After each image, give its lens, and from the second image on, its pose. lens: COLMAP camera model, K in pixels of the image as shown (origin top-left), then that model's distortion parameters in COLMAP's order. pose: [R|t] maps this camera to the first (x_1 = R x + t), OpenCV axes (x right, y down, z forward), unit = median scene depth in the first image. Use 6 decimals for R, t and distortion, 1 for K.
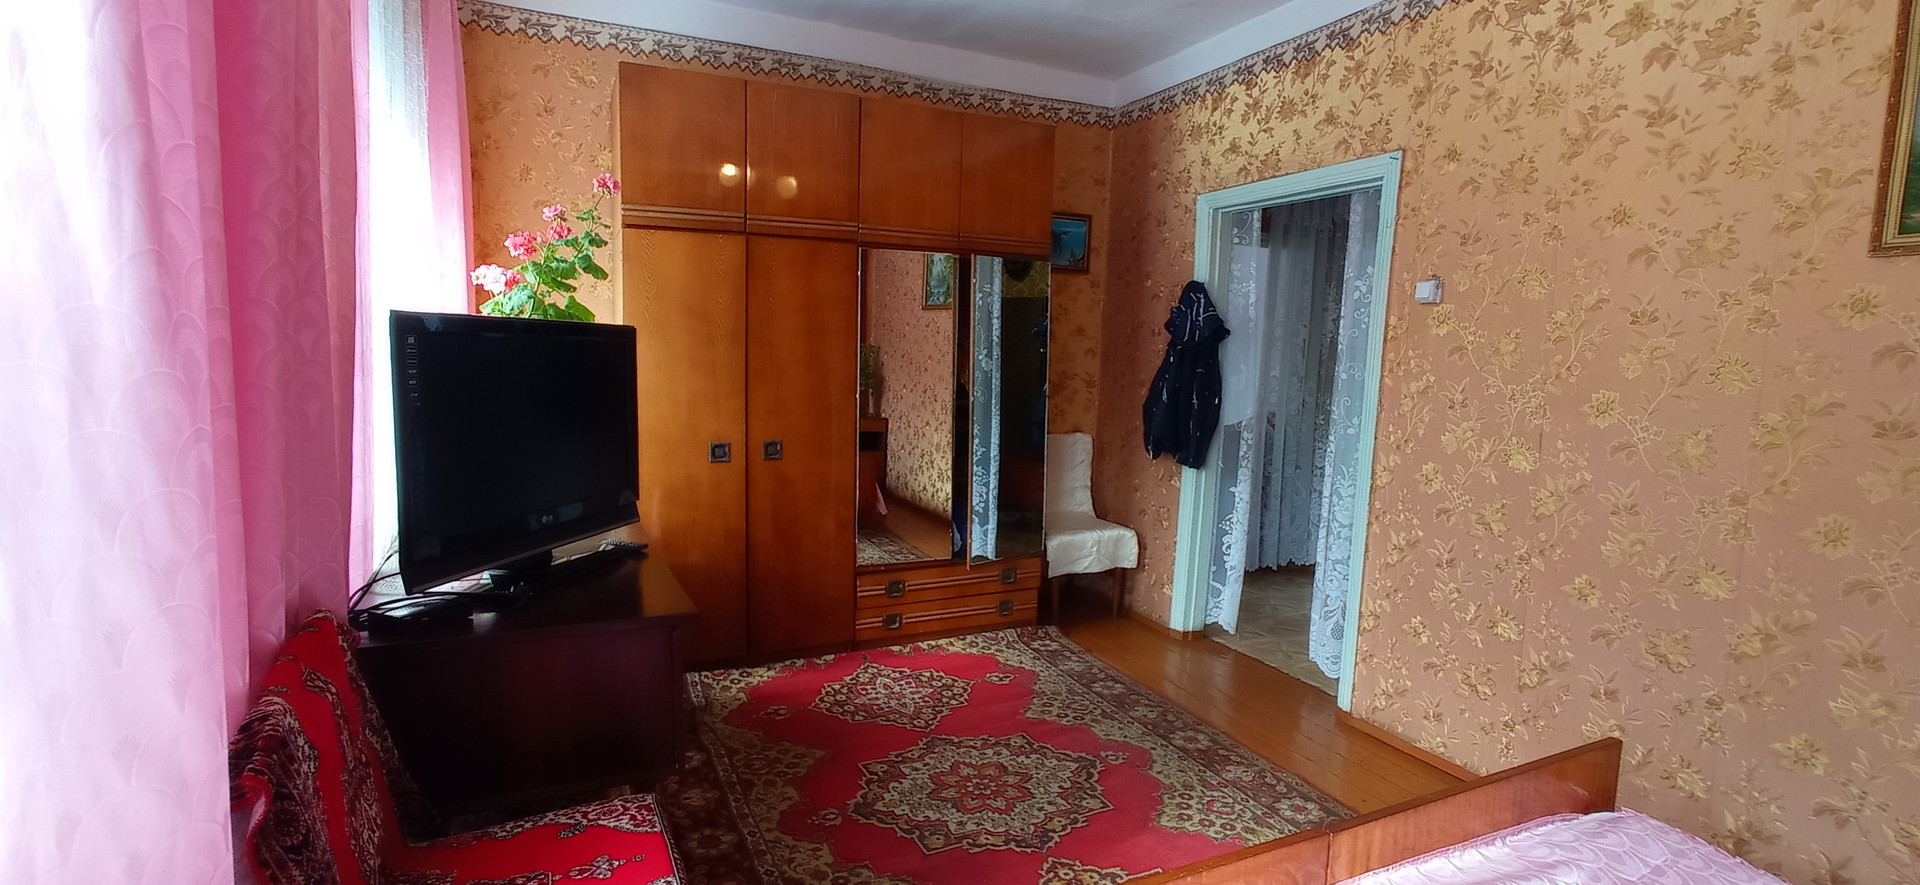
lens RADIAL K [[860.4, 0, 951.1], [0, 860.4, 441.9], [0, 0, 1]] dist [-0.030370, 0.006606]
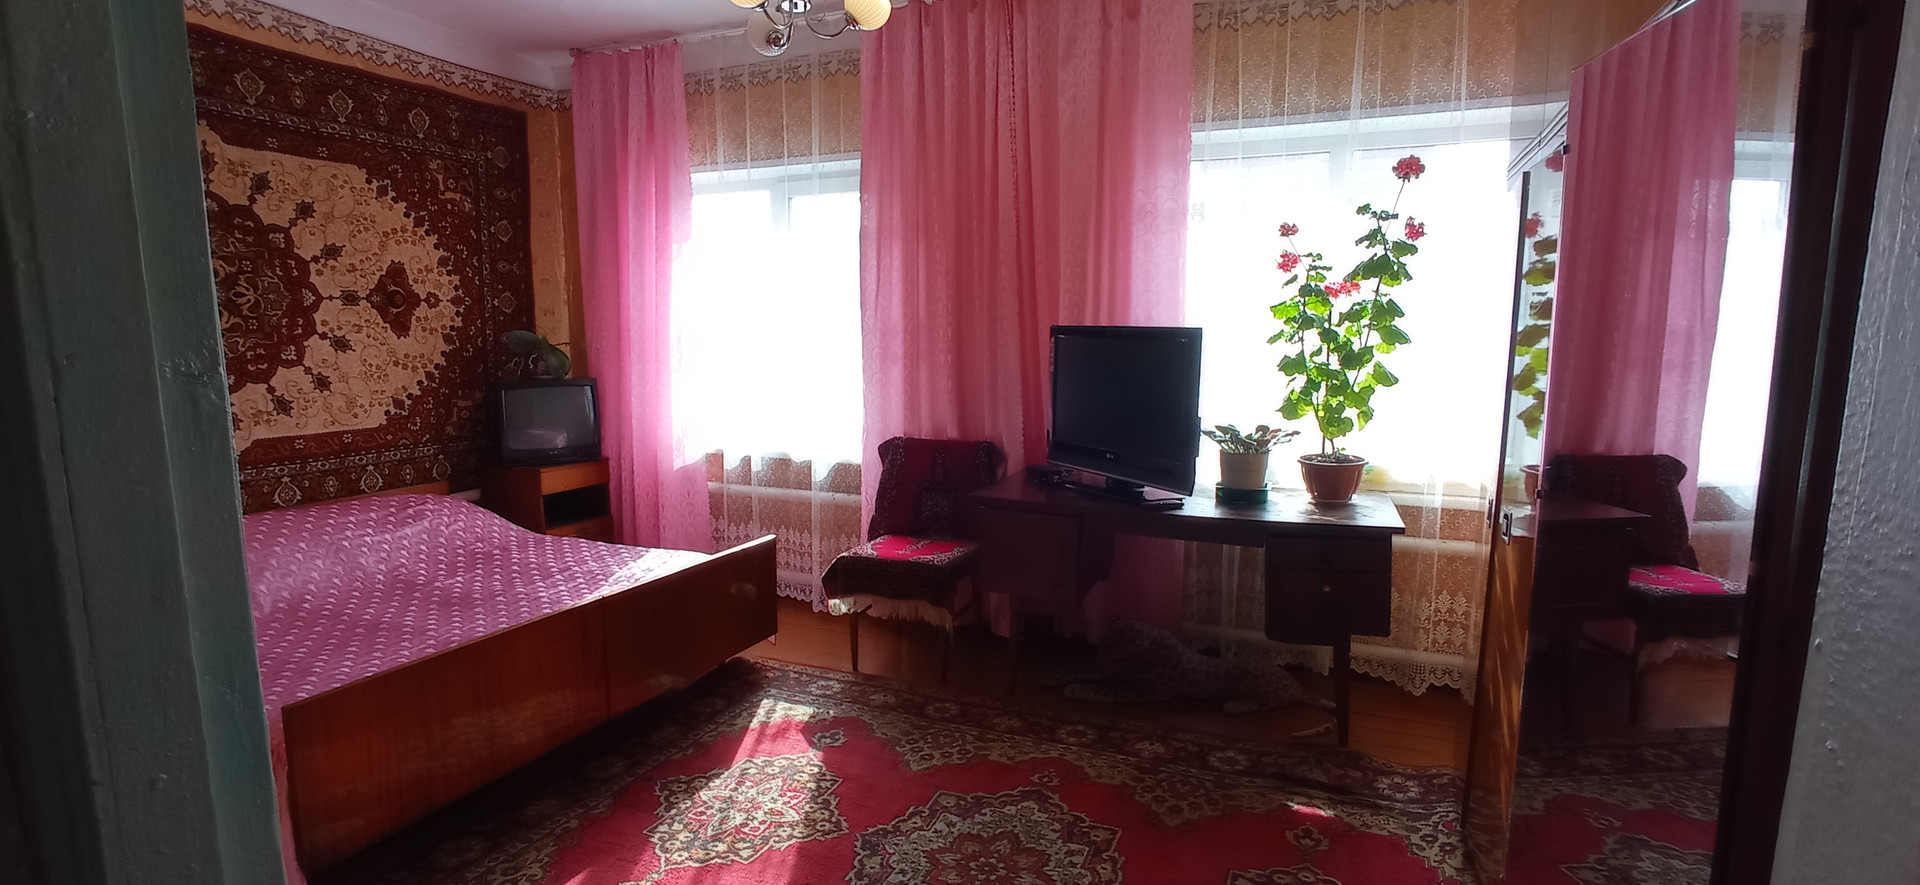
lens RADIAL K [[860.4, 0, 959.1], [0, 860.4, 450.9], [0, 0, 1]] dist [-0.030370, 0.006606]
pose [[-0.738705, 0.055306, -0.671756, 0.446158], [-0.102558, 0.975801, 0.193118, -0.108844], [0.666181, 0.211551, -0.715157, 1.135394]]
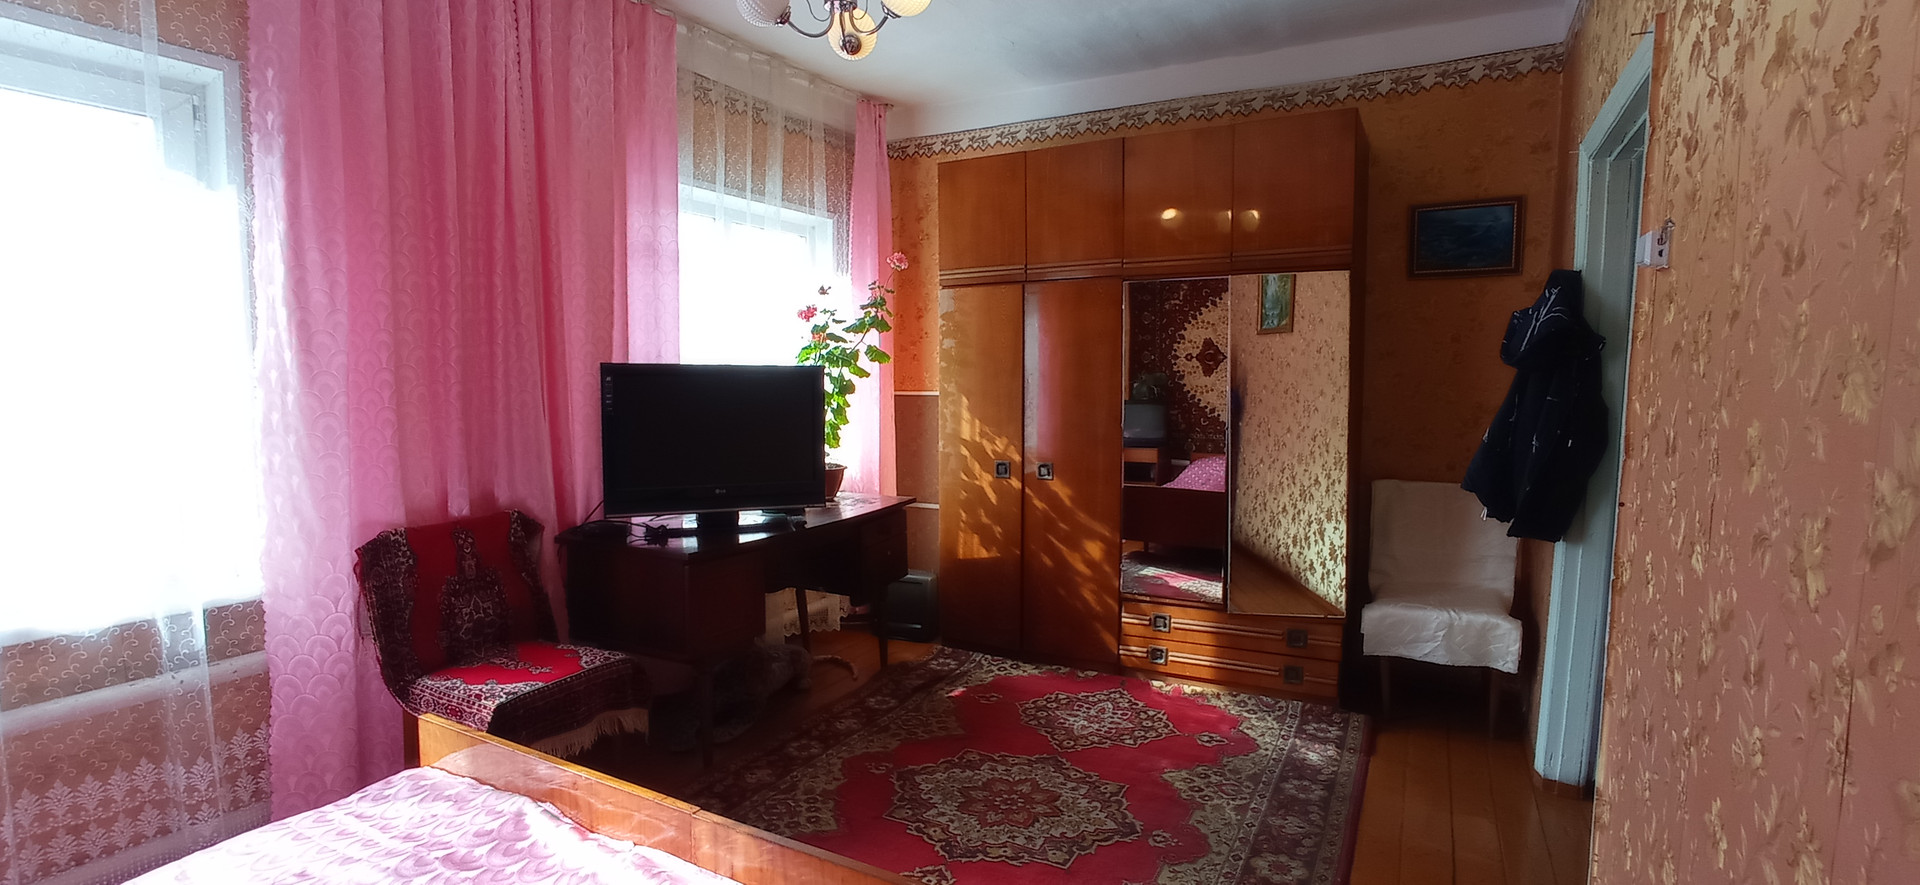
lens RADIAL K [[860.4, 0, 992.0], [0, 860.4, 437.9], [0, 0, 1]] dist [-0.030370, 0.006606]
pose [[0.613798, 0.027660, -0.788979, 0.620826], [-0.073755, 0.997024, -0.022425, -0.001910], [0.786010, 0.071955, 0.614011, 0.253961]]
